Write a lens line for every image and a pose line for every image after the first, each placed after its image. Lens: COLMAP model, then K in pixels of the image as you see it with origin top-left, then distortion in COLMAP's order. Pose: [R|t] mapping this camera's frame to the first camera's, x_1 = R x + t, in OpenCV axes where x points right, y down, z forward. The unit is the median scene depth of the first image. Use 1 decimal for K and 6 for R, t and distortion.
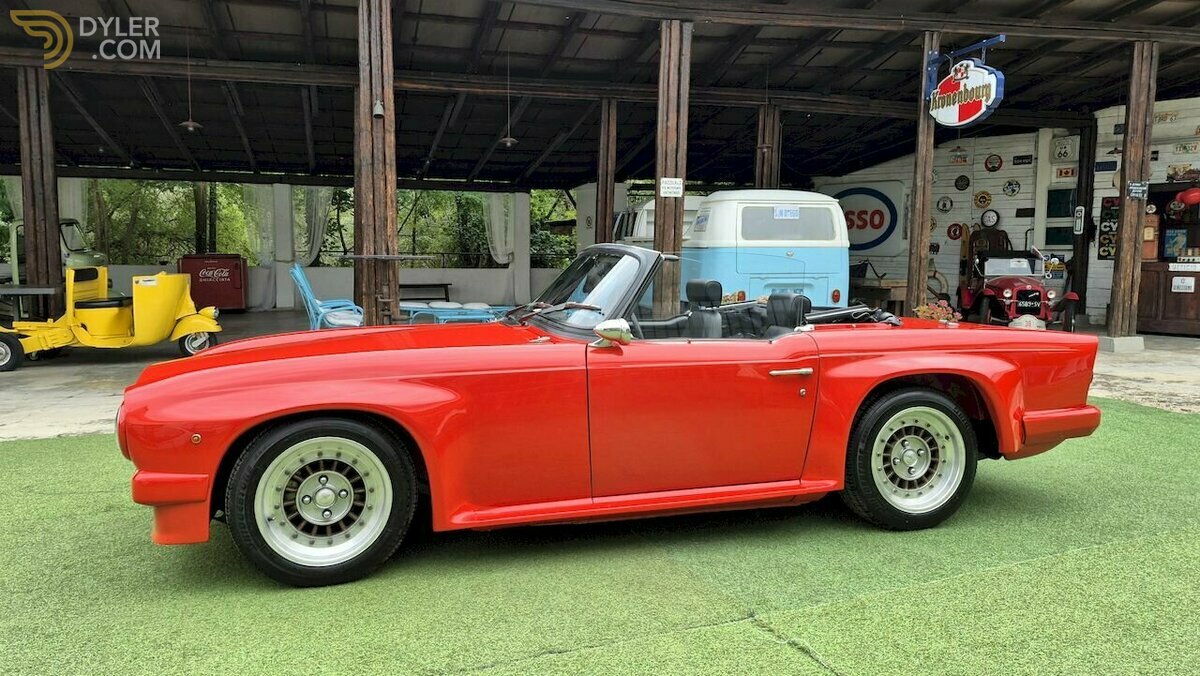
lens RADIAL K [[825.5, 0, 592.7], [0, 825.5, 337.9], [0, 0, 1]] dist [0.079147, -0.101600]
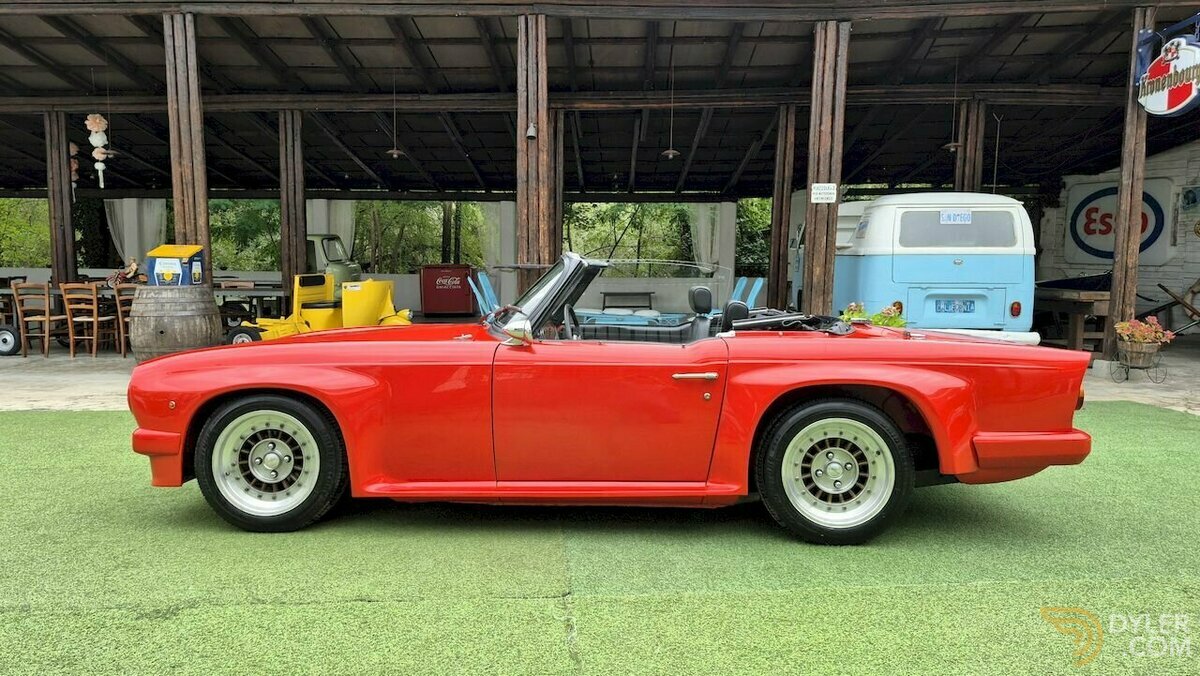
lens RADIAL K [[823.0, 0, 592.9], [0, 823.0, 345.6], [0, 0, 1]] dist [0.065449, -0.077031]
pose [[0.947736, 0.030478, -0.317598, 0.156406], [-0.031280, 0.999507, 0.002573, 0.001794], [0.317520, 0.007496, 0.948222, -0.001133]]
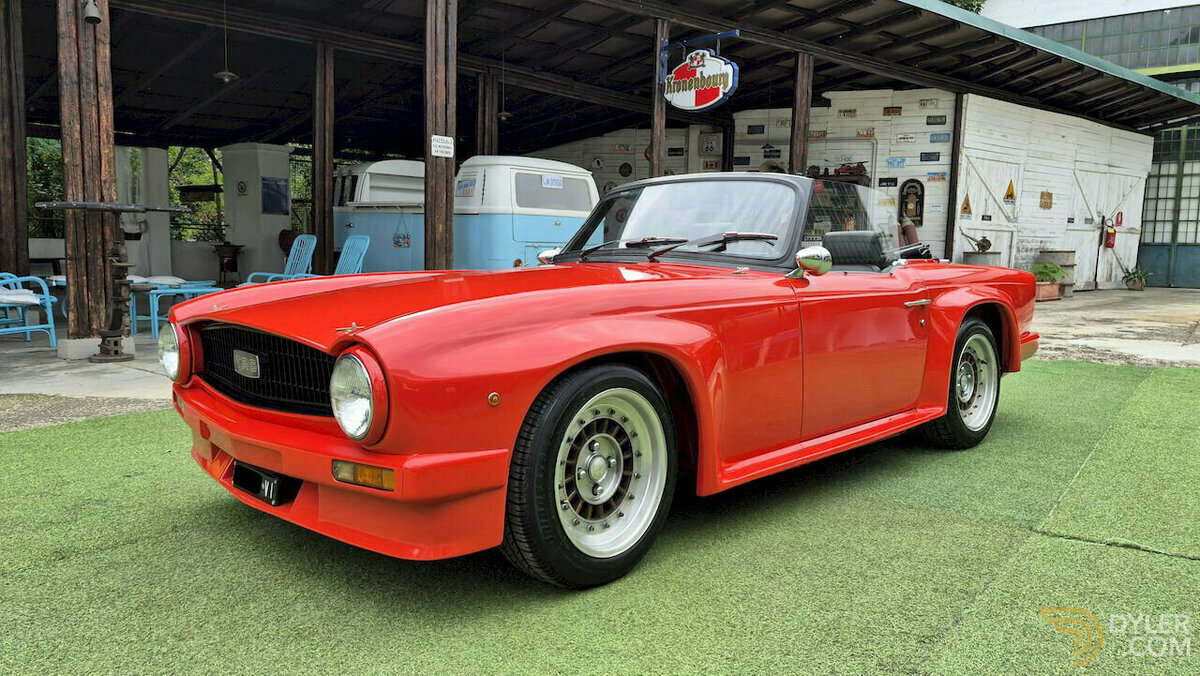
lens RADIAL K [[829.3, 0, 600.0], [0, 829.3, 338.0], [0, 0, 1]] dist [0.073264, -0.078475]
pose [[0.875646, -0.040051, 0.481291, -0.212377], [0.033120, 0.999189, 0.022891, 0.016540], [-0.481817, -0.004104, 0.876262, 0.101386]]
